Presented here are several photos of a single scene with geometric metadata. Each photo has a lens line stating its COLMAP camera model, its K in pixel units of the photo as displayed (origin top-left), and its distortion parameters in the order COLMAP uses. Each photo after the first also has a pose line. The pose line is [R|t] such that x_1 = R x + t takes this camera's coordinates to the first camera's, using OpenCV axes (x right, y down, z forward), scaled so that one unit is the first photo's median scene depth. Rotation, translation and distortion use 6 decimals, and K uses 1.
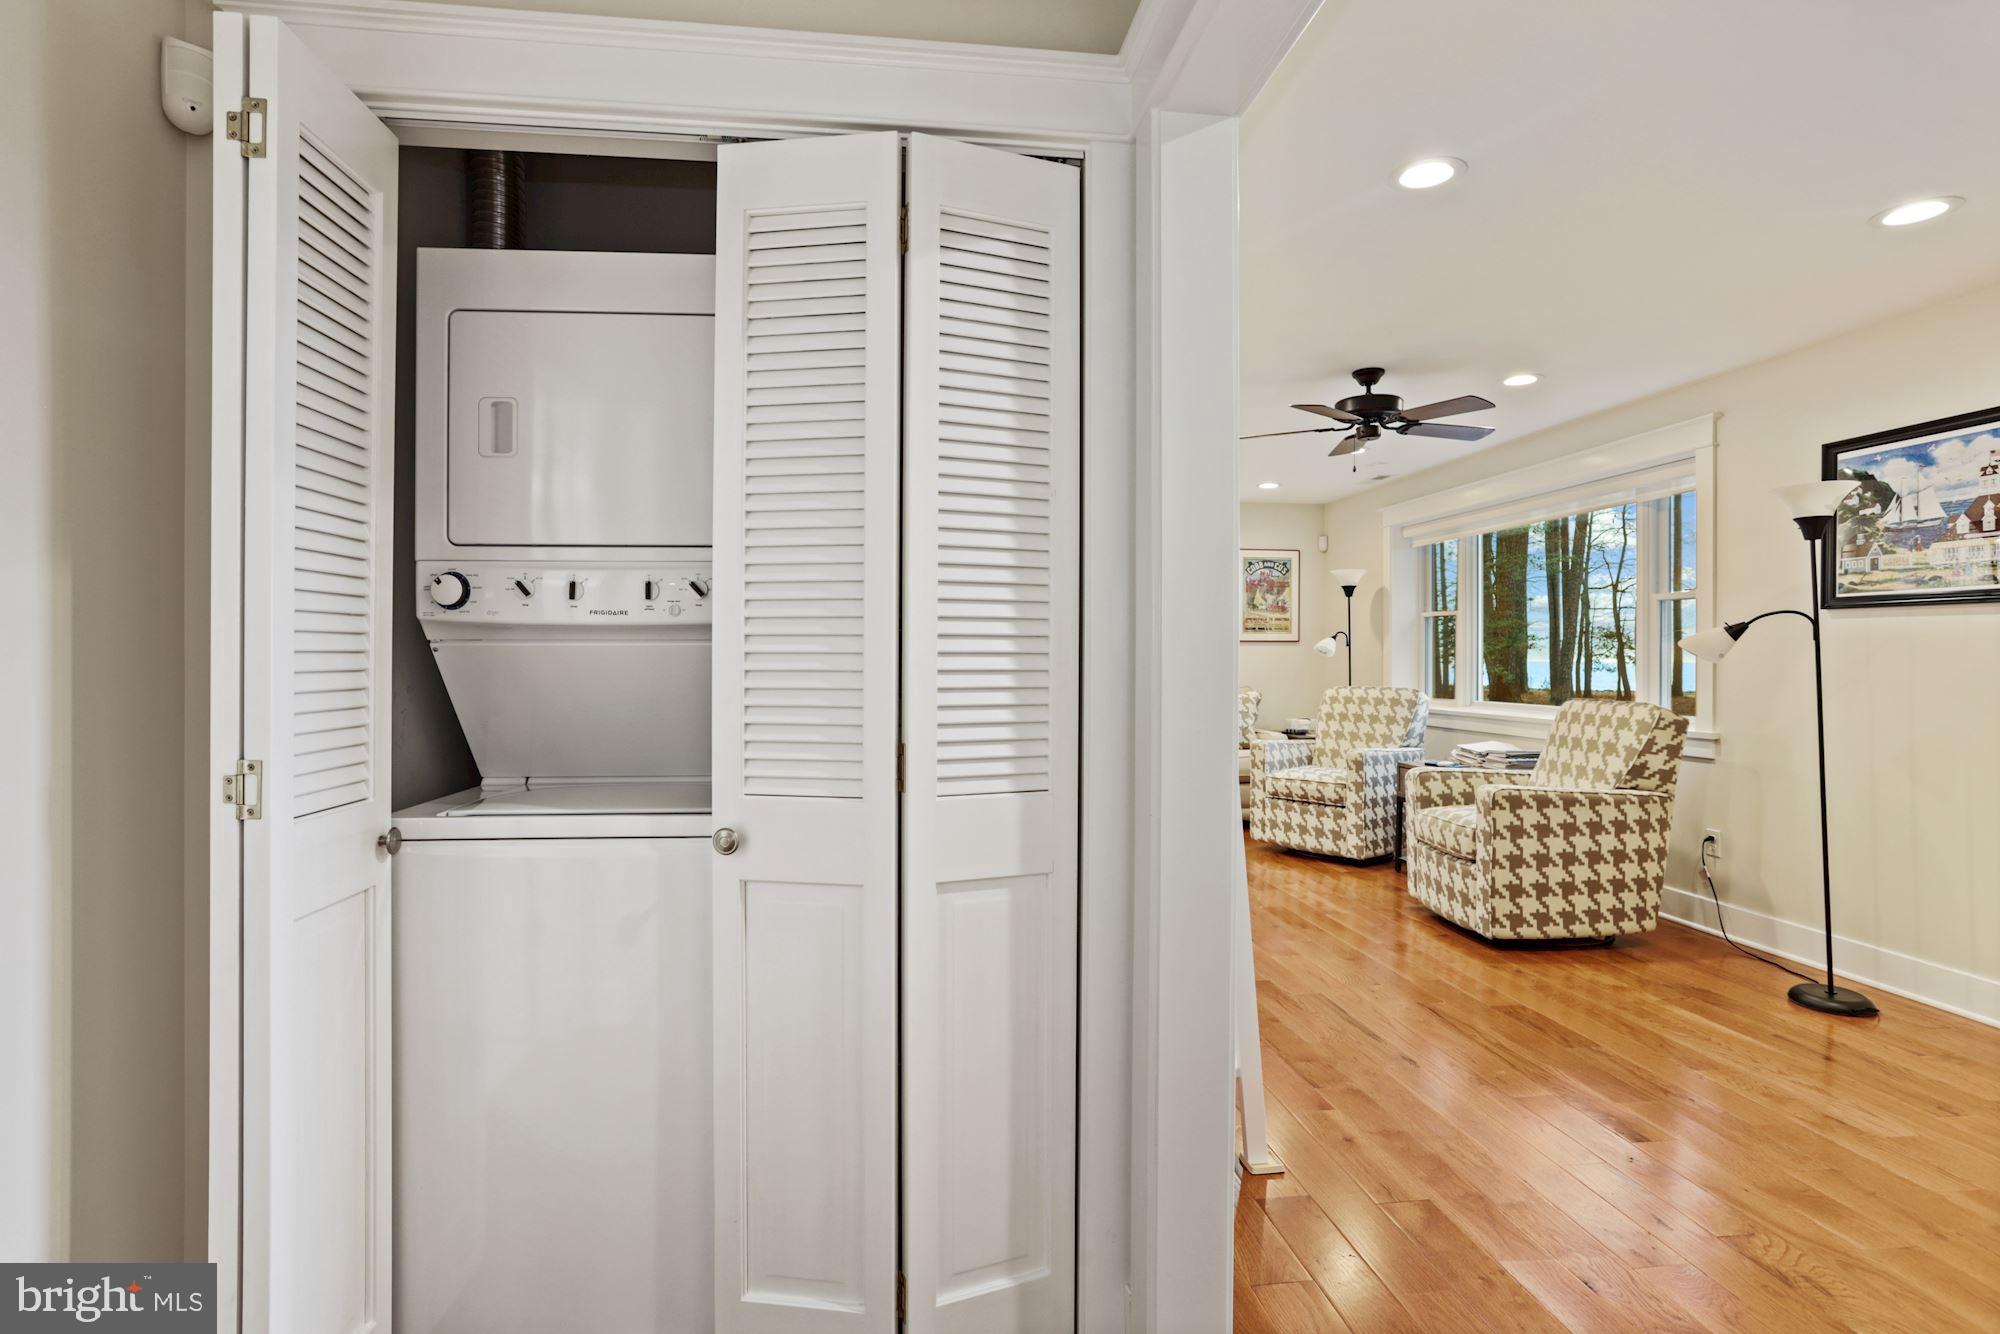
lens RADIAL K [[991.0, 0, 985.6], [0, 991.0, 658.2], [0, 0, 1]] dist [-0.049694, 0.032575]
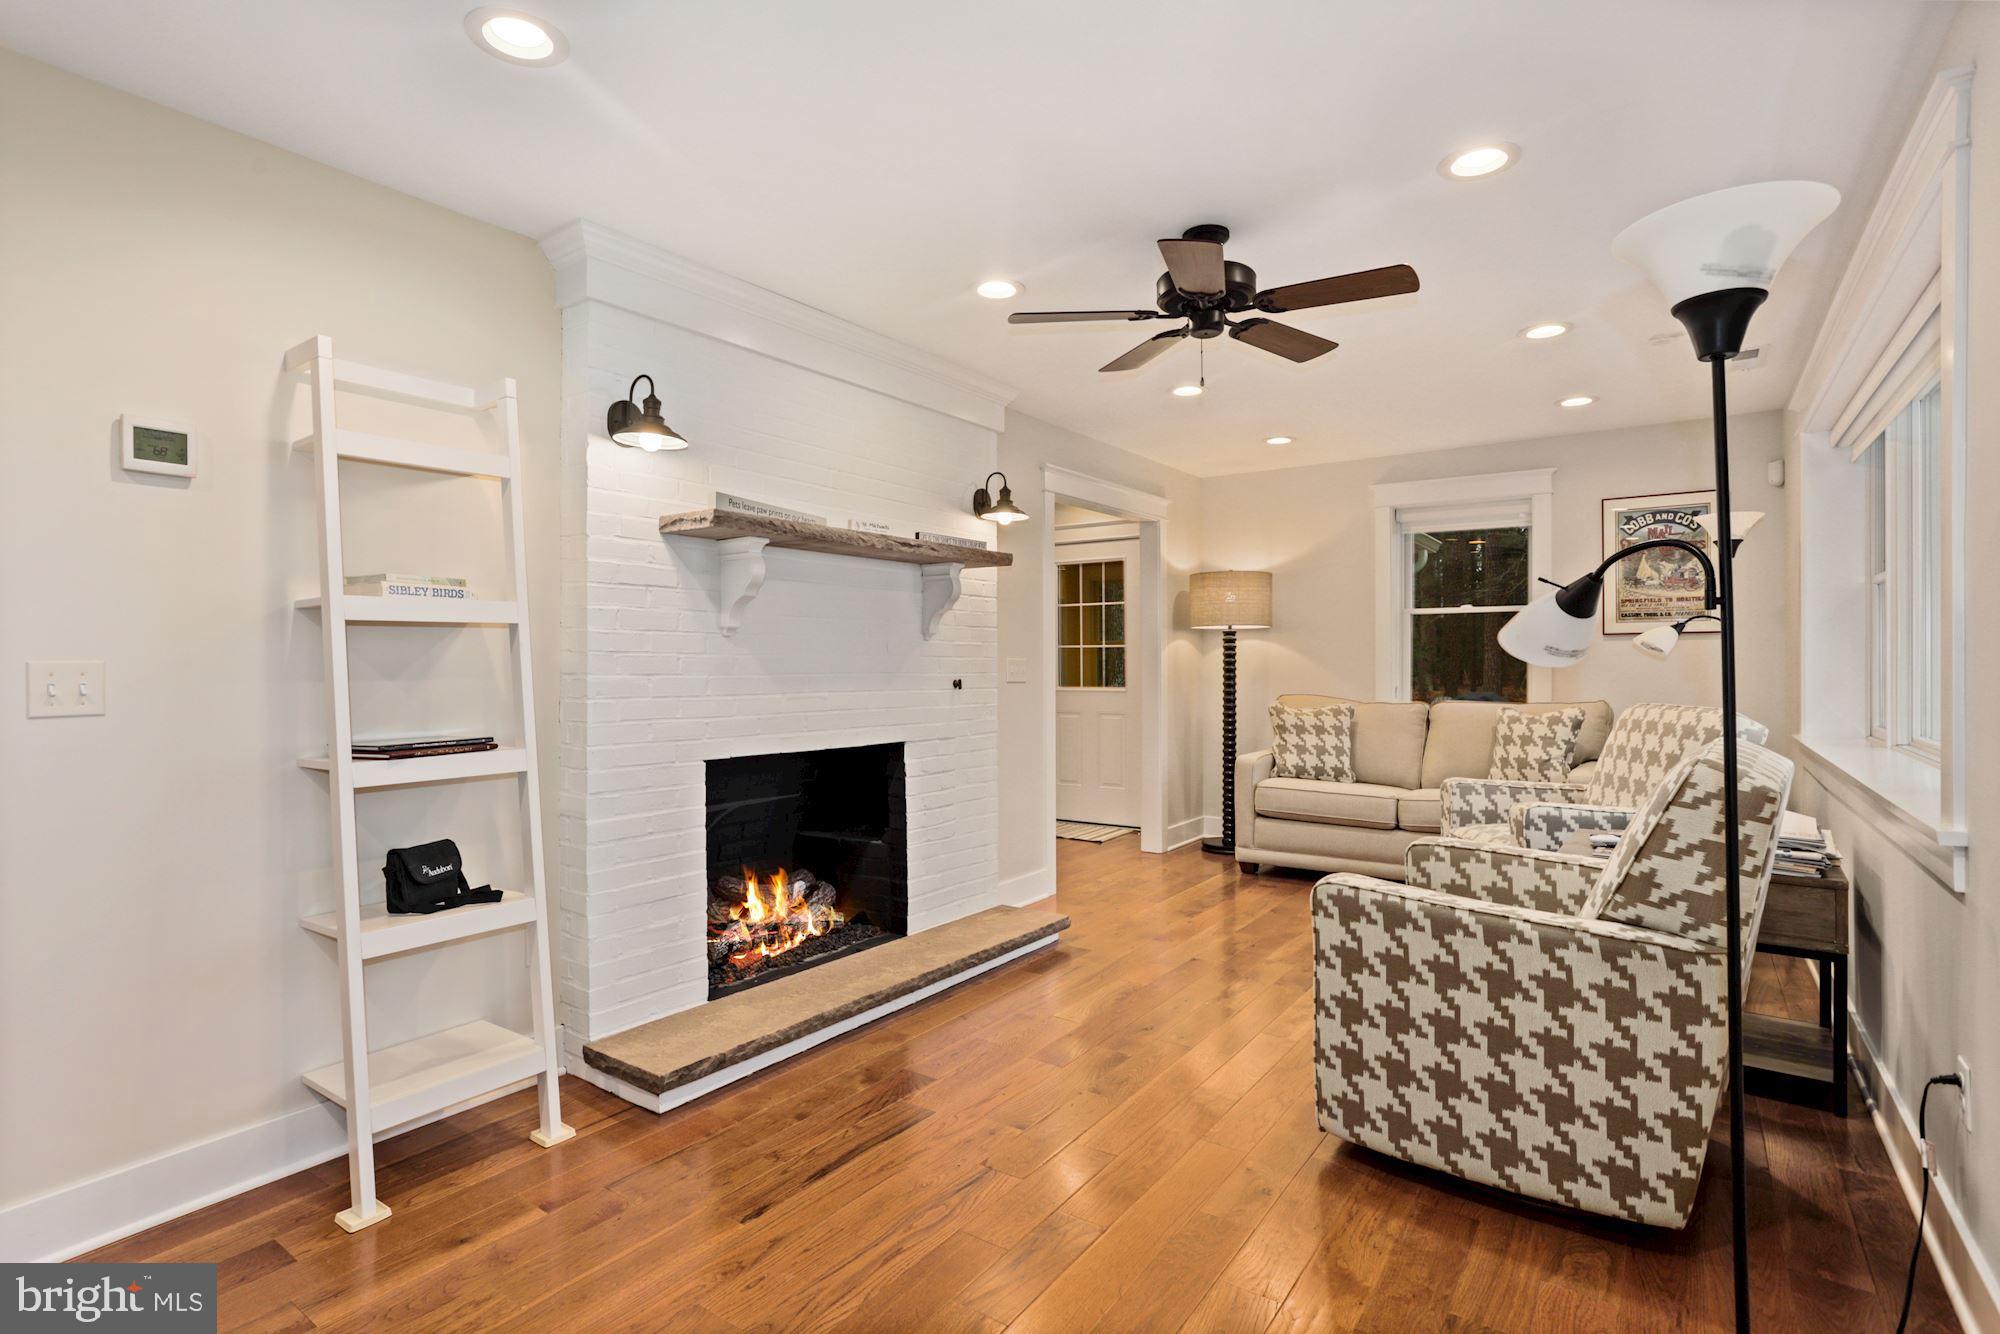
lens RADIAL K [[984.1, 0, 988.7], [0, 984.1, 673.9], [0, 0, 1]] dist [-0.052669, 0.032442]
pose [[0.733814, 0.002160, -0.679347, 0.762280], [0.006215, 0.999932, 0.009892, 0.001878], [0.679322, -0.011481, 0.733751, 0.428412]]
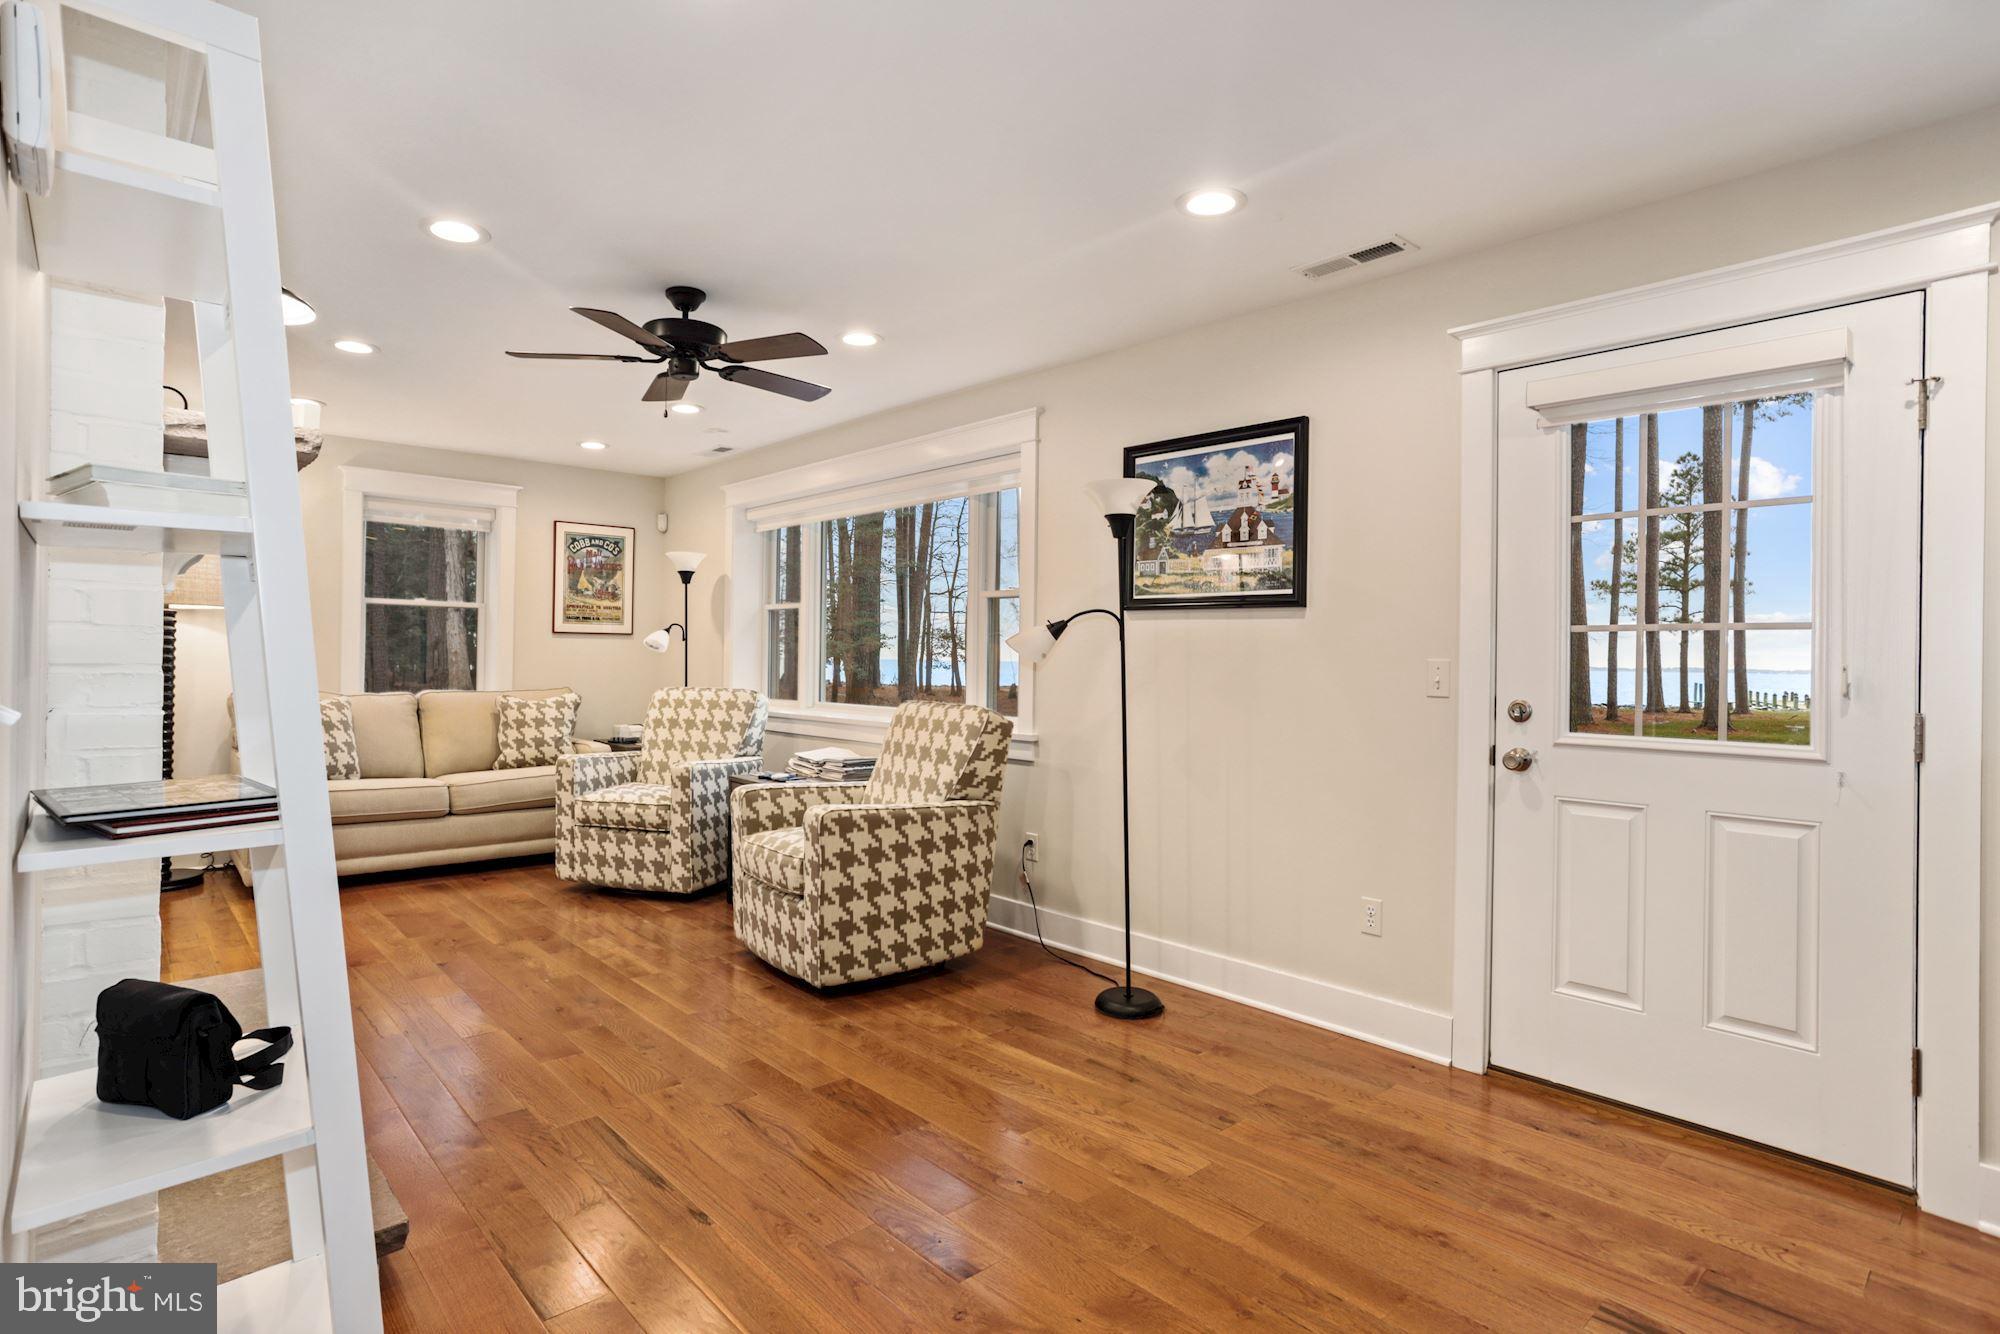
lens RADIAL K [[1014.2, 0, 989.4], [0, 1014.2, 659.4], [0, 0, 1]] dist [-0.057046, 0.037696]
pose [[0.818725, 0.007248, 0.574141, 0.133938], [-0.010502, 0.999942, 0.002352, -0.000584], [-0.574090, -0.007956, 0.818753, 0.203206]]
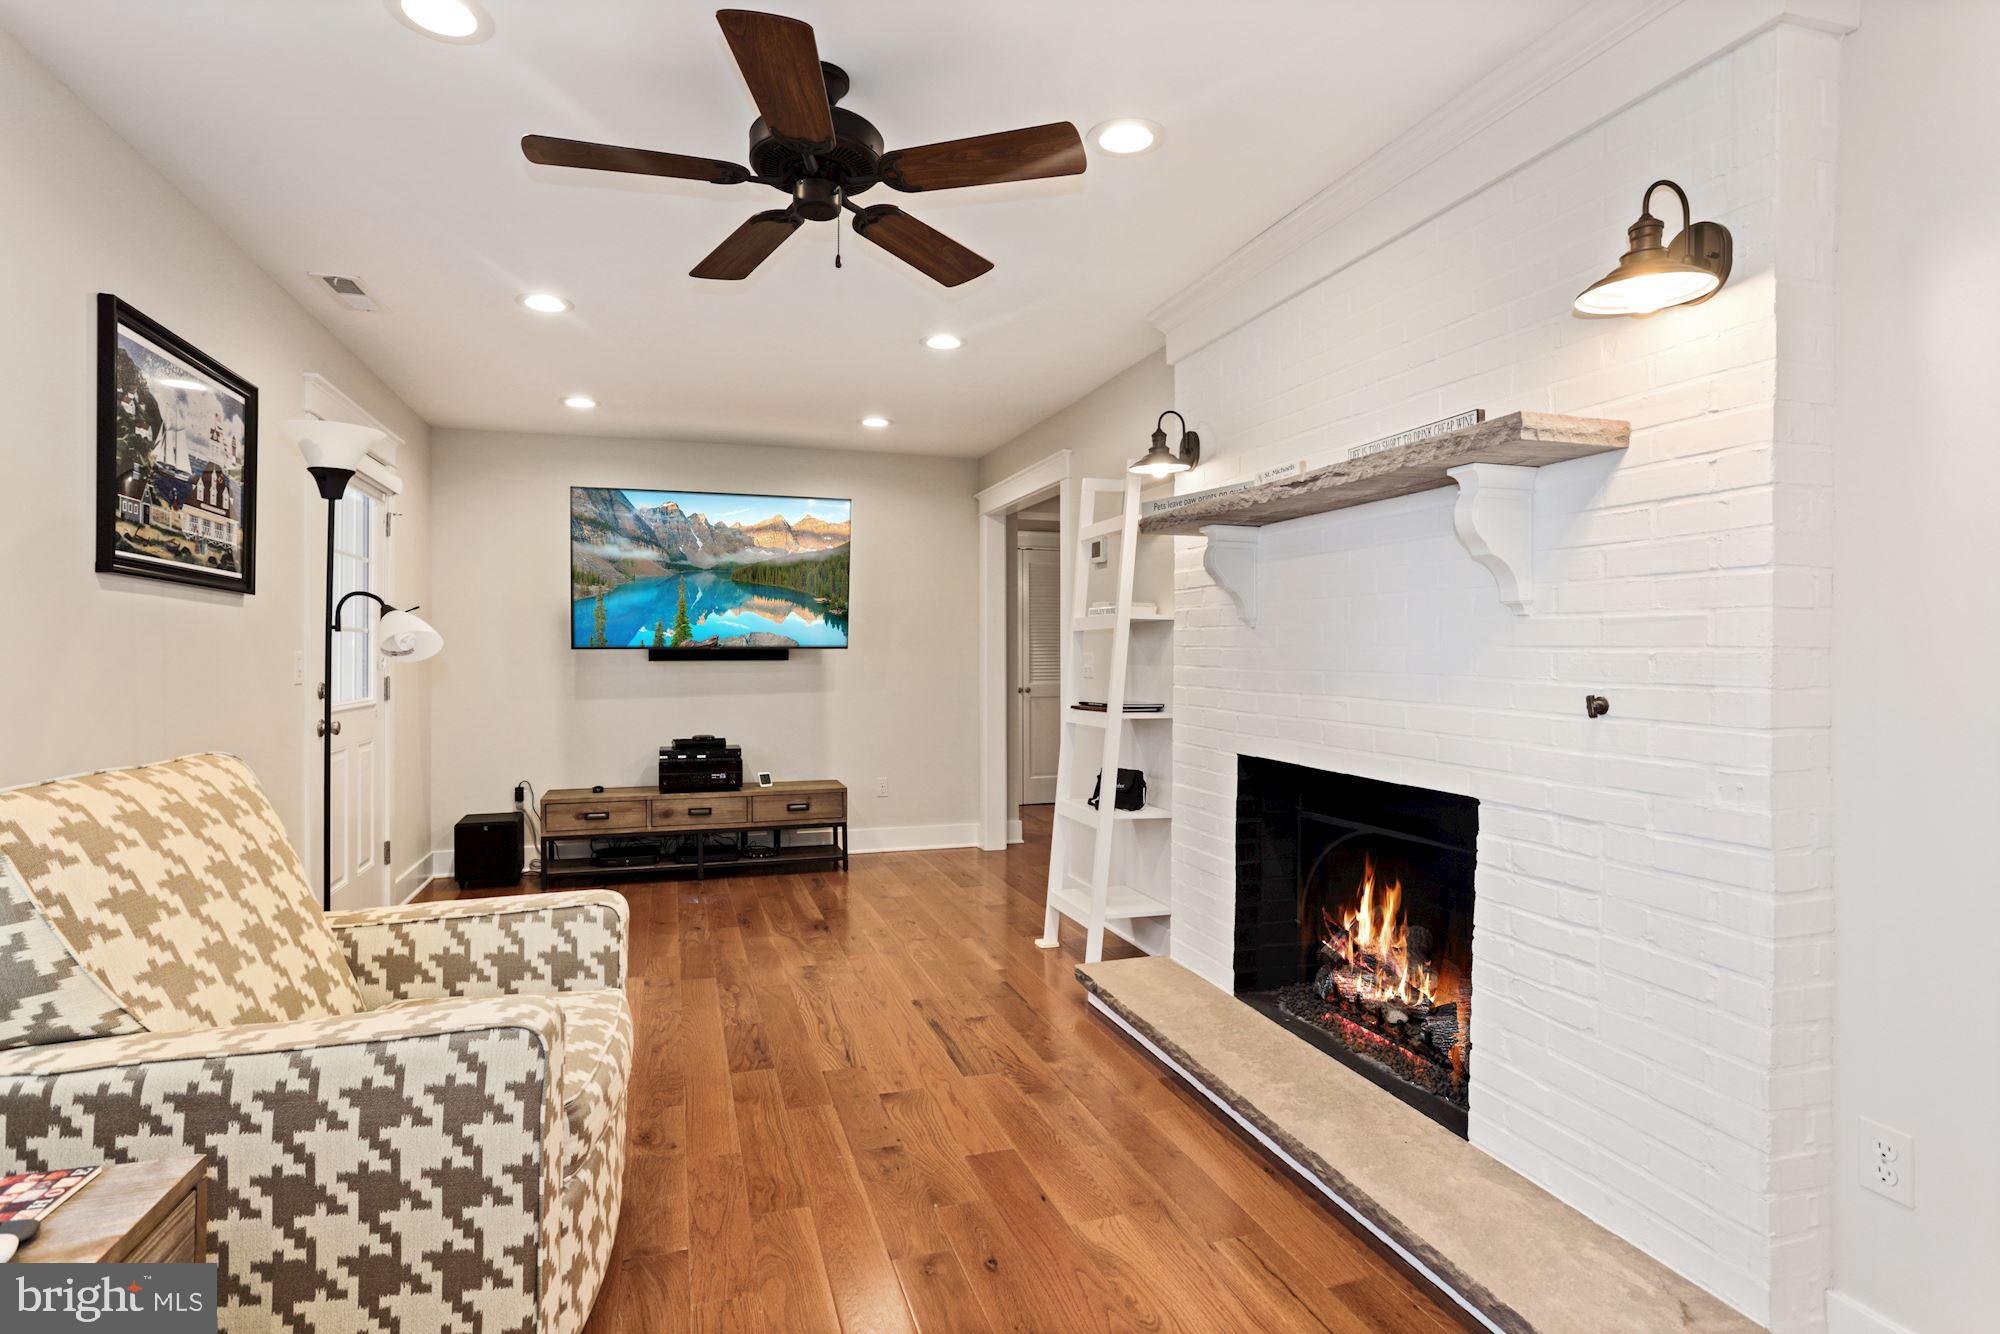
lens RADIAL K [[991.0, 0, 985.6], [0, 991.0, 658.2], [0, 0, 1]] dist [-0.049694, 0.032575]
pose [[-0.982720, -0.001658, -0.185091, 0.413532], [-0.002577, 0.999986, 0.004726, -0.001715], [0.185081, 0.005121, -0.982710, 1.562447]]
